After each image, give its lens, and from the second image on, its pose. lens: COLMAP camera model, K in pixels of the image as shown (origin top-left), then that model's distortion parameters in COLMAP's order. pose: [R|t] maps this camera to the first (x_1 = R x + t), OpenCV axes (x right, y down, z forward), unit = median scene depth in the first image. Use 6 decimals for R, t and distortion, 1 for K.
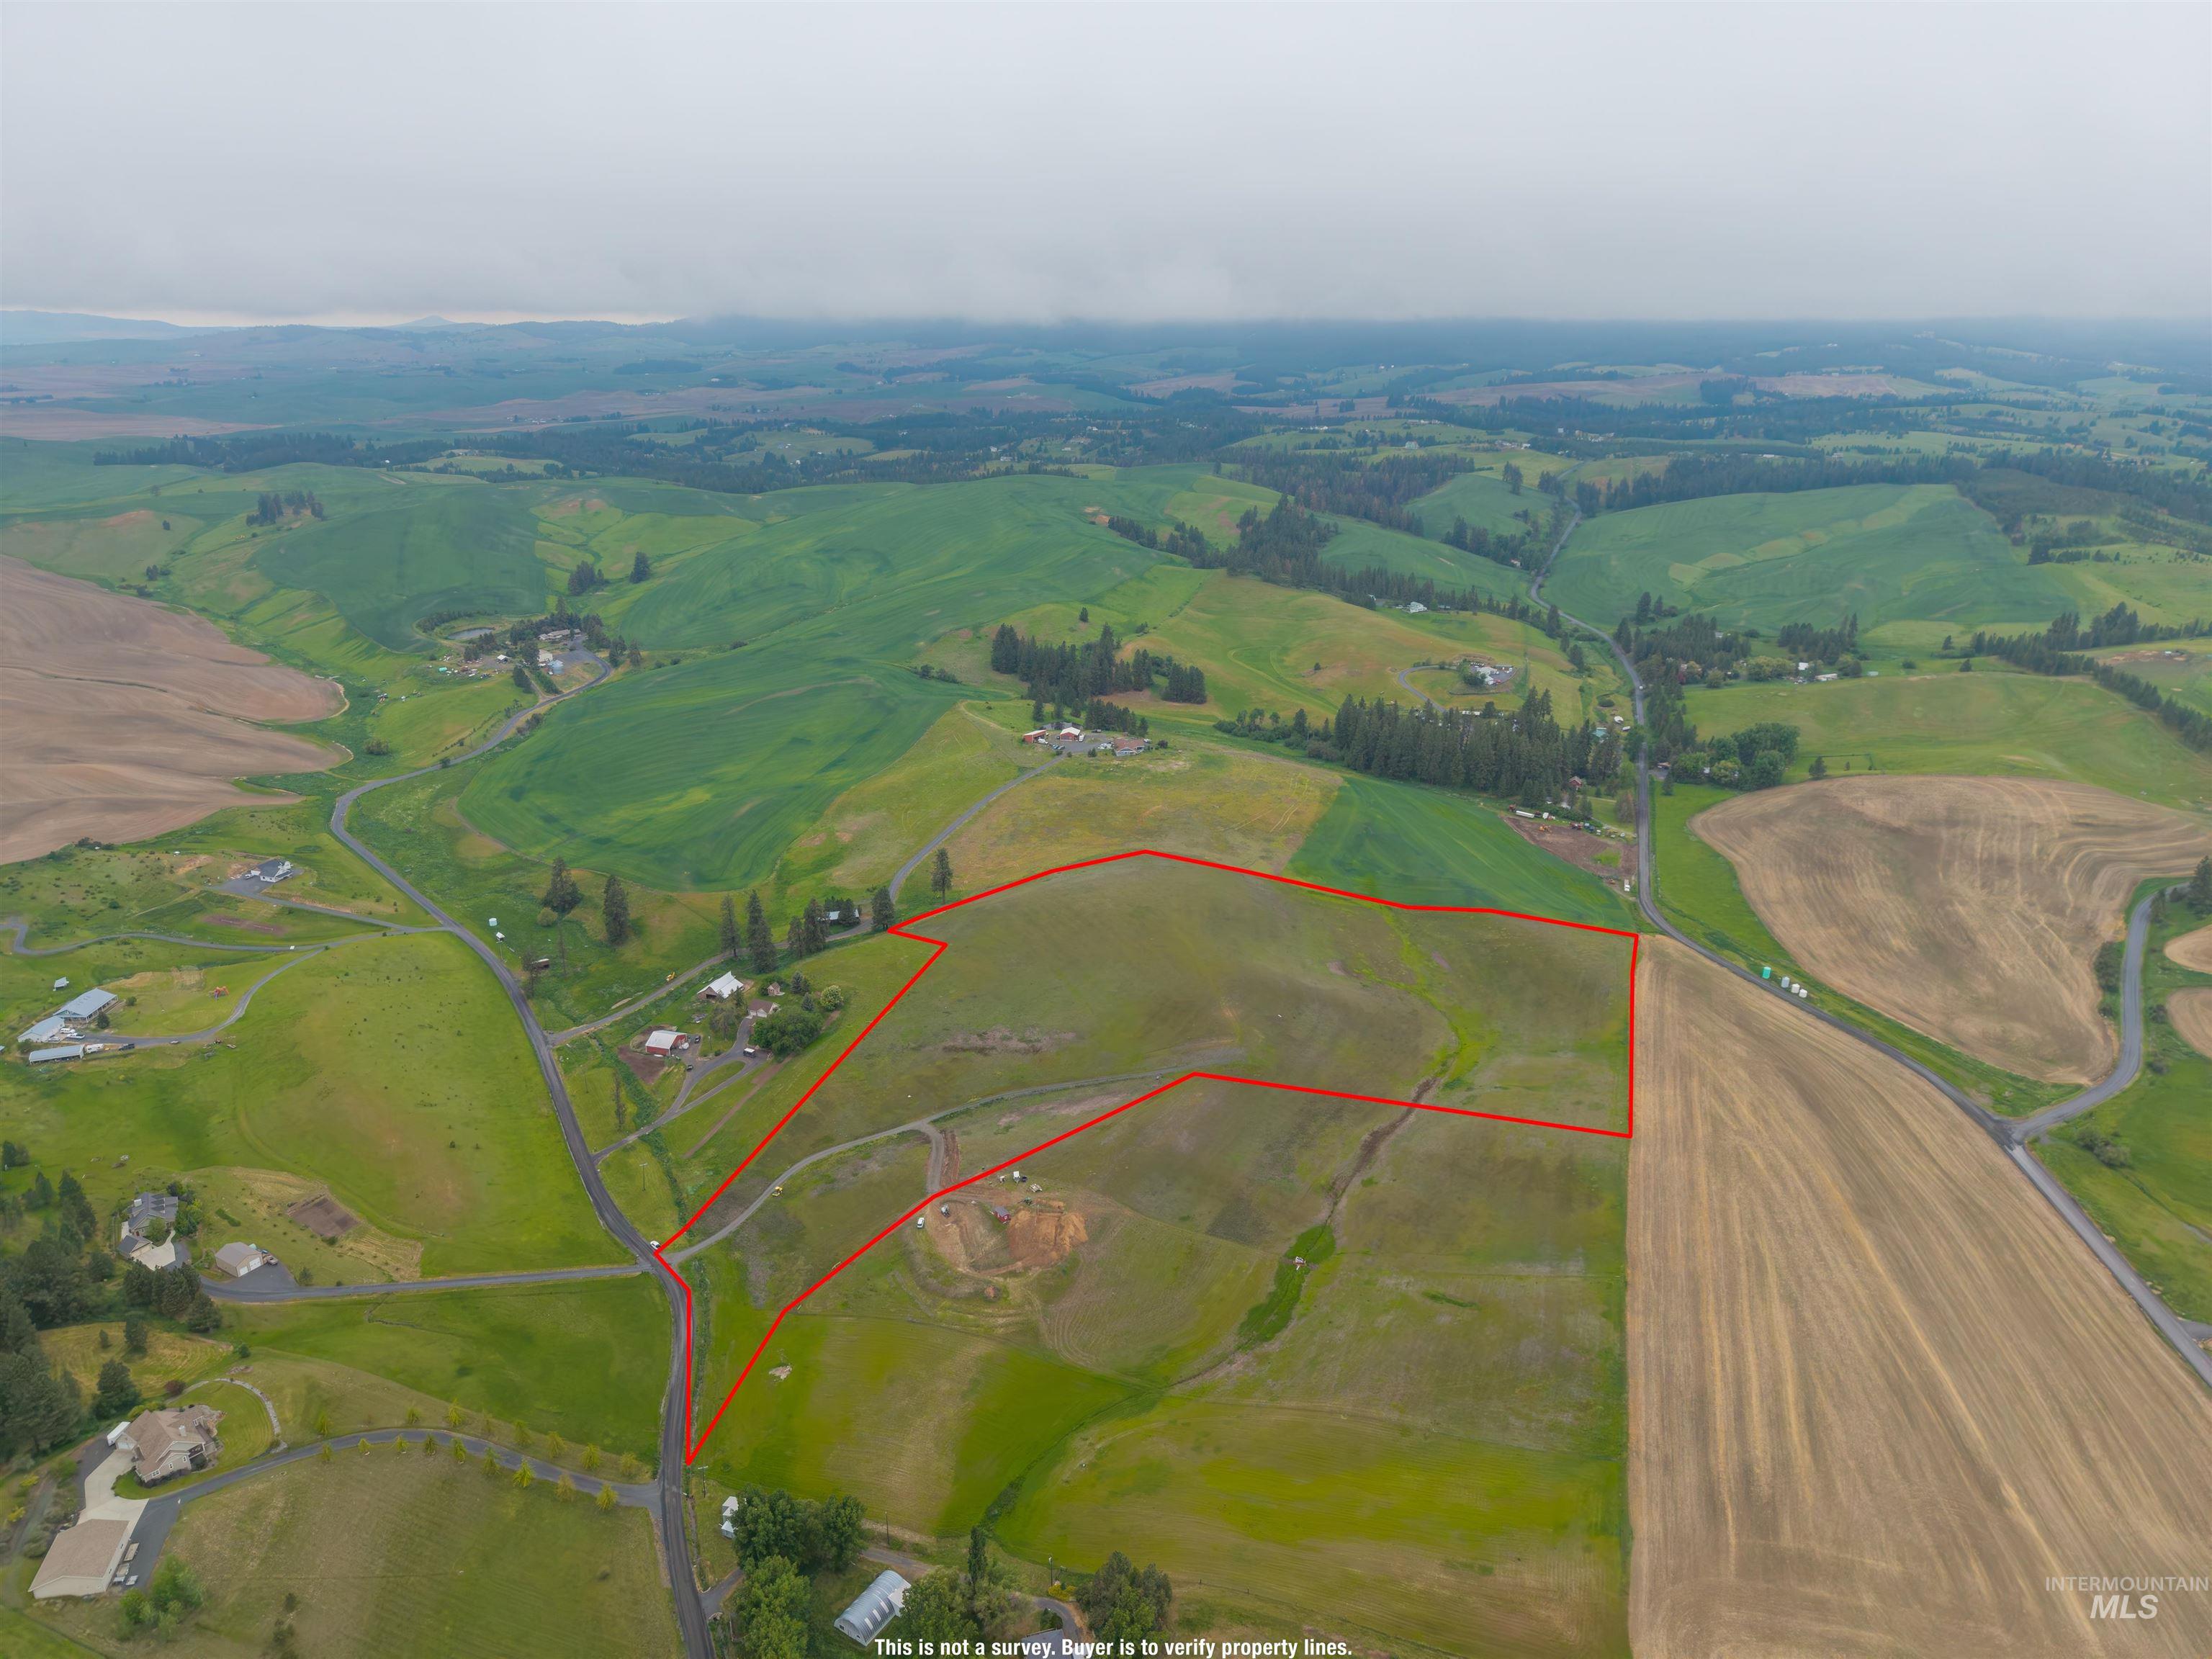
lens RADIAL K [[1475.4, 0, 1111.7], [0, 1475.4, 826.1], [0, 0, 1]] dist [0.023486, -0.023423]
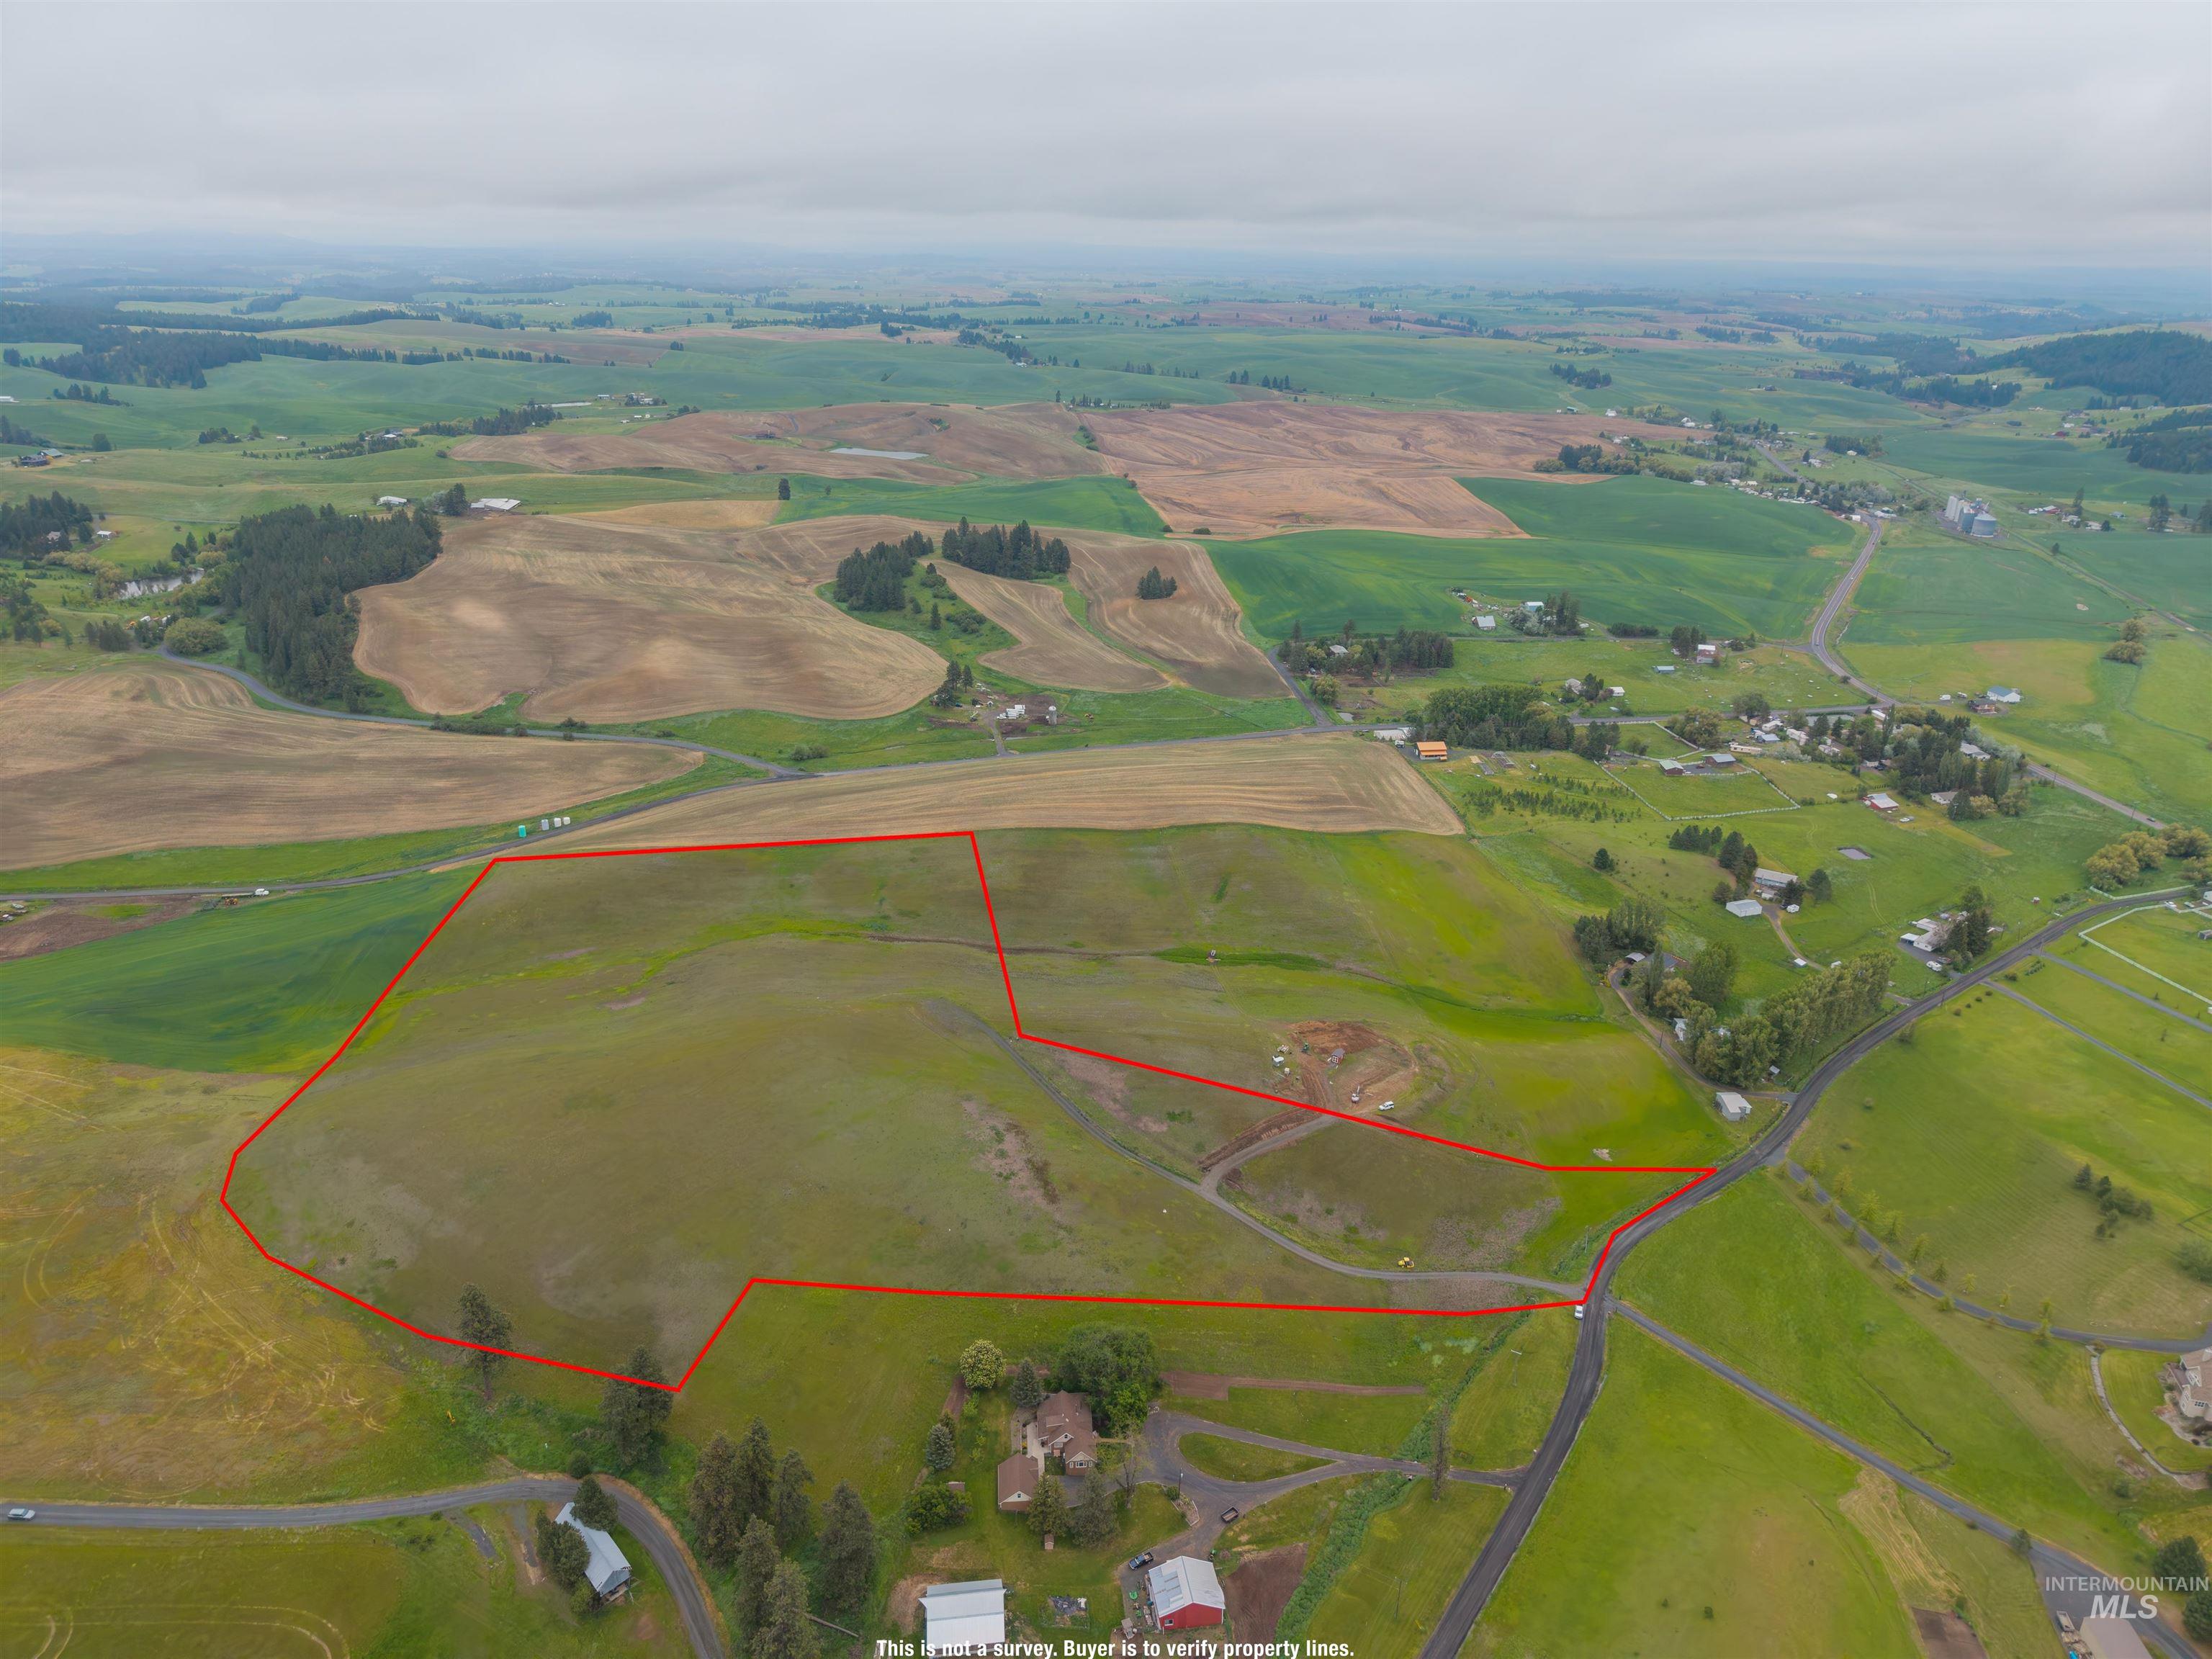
lens RADIAL K [[1475.4, 0, 1108.6], [0, 1475.4, 844.3], [0, 0, 1]] dist [0.023486, -0.023423]
pose [[-0.443982, -0.344801, 0.827038, -0.752791], [0.280554, 0.823094, 0.493767, -0.372395], [-0.850981, 0.451253, -0.268704, 1.298307]]
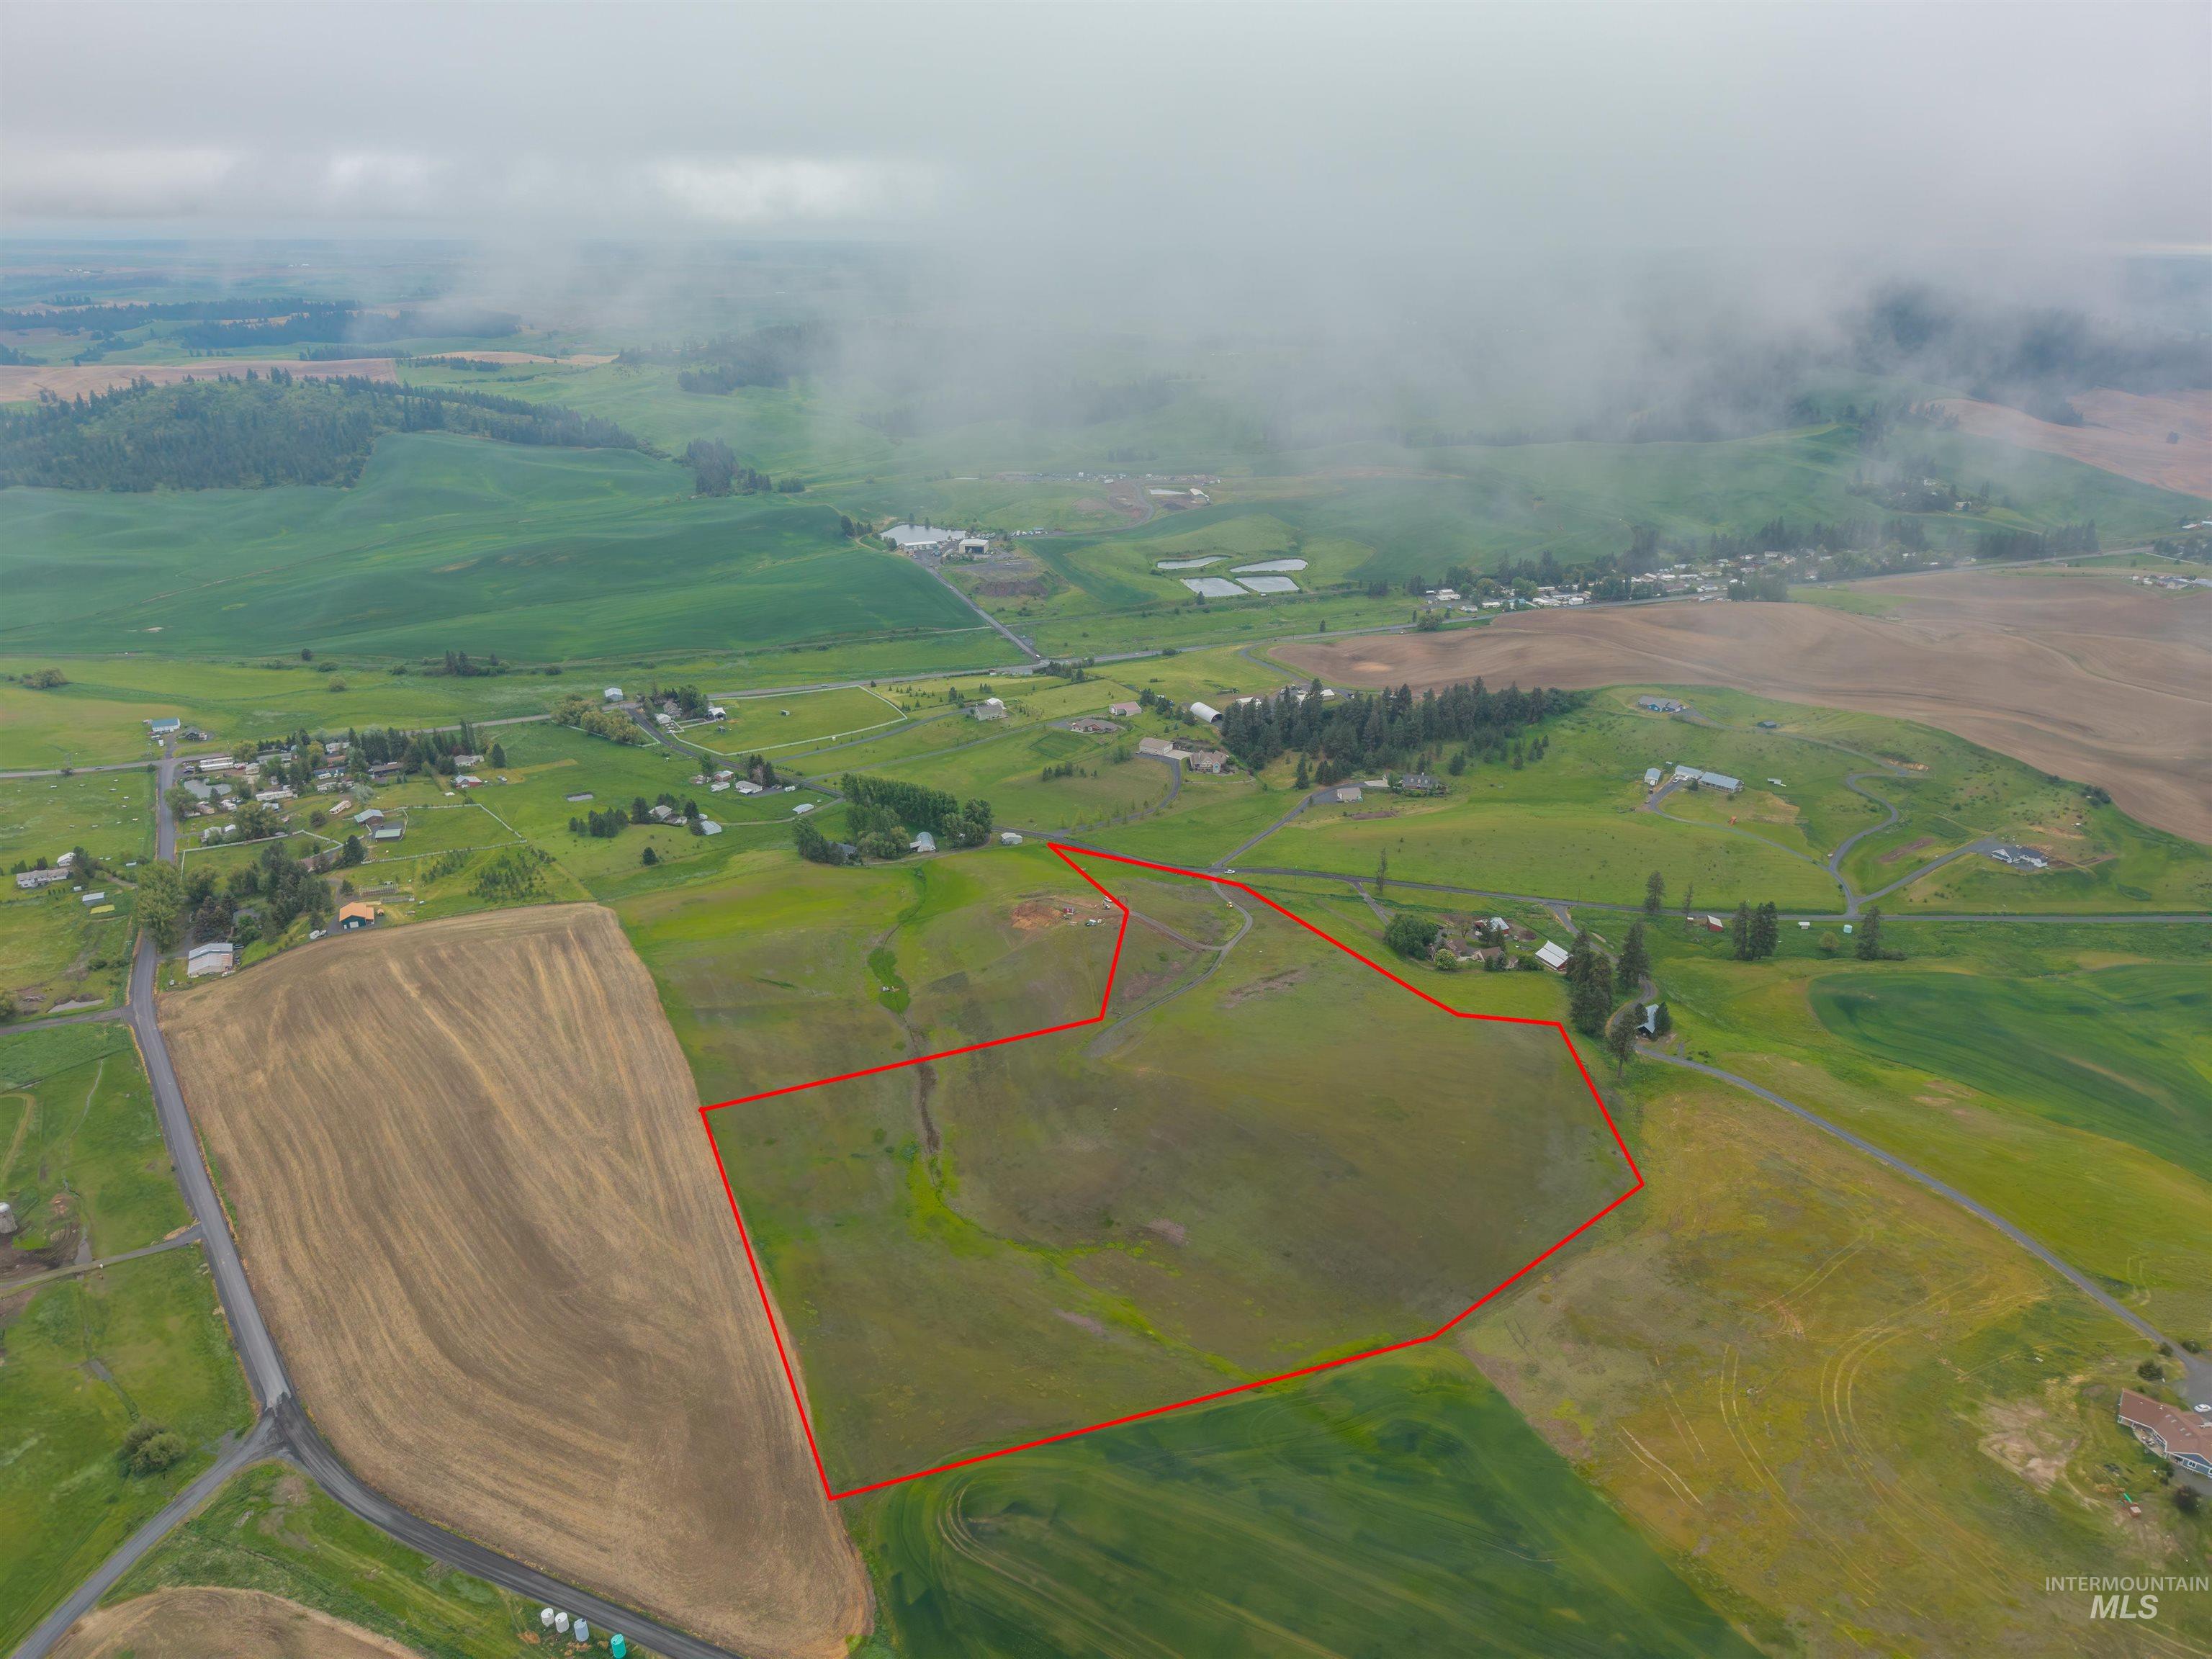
lens RADIAL K [[1475.4, 0, 1107.8], [0, 1475.4, 830.9], [0, 0, 1]] dist [0.023486, -0.023423]
pose [[-0.717955, 0.254991, -0.647704, 0.804427], [-0.238812, 0.783787, 0.573277, -0.630645], [0.653843, 0.566267, -0.501829, 1.673808]]
